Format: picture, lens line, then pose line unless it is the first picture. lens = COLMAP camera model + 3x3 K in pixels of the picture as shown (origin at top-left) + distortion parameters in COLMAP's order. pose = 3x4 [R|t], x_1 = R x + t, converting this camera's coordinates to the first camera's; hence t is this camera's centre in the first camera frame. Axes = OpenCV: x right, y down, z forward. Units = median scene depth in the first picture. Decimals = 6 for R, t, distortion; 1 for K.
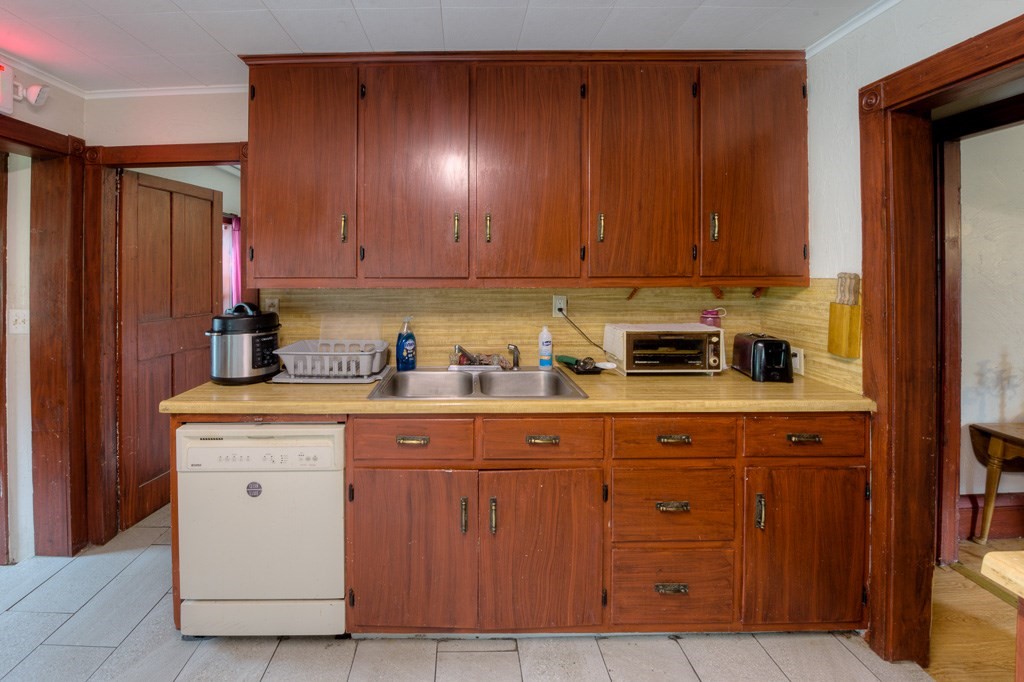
lens RADIAL K [[429.7, 0, 463.0], [0, 429.7, 265.9], [0, 0, 1]] dist [-0.017405, 0.000032]
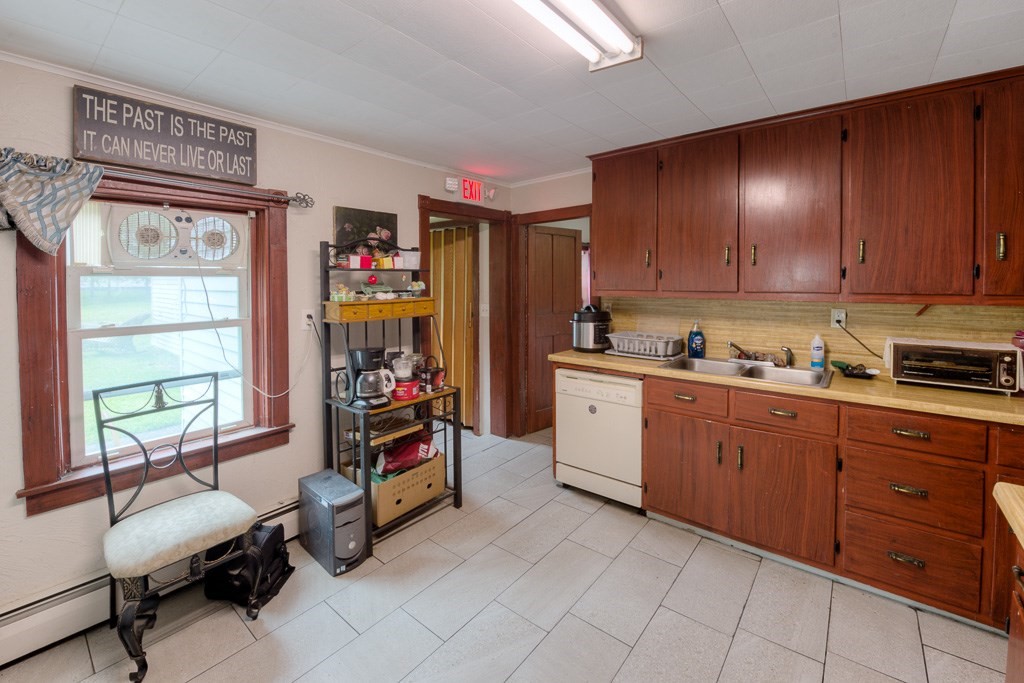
lens RADIAL K [[423.2, 0, 518.7], [0, 423.2, 290.7], [0, 0, 1]] dist [-0.018043, -0.000198]
pose [[0.781370, 0.017194, -0.623831, 0.294847], [0.004975, 0.999417, 0.033777, -0.024138], [0.624048, -0.029496, 0.780829, -0.453314]]
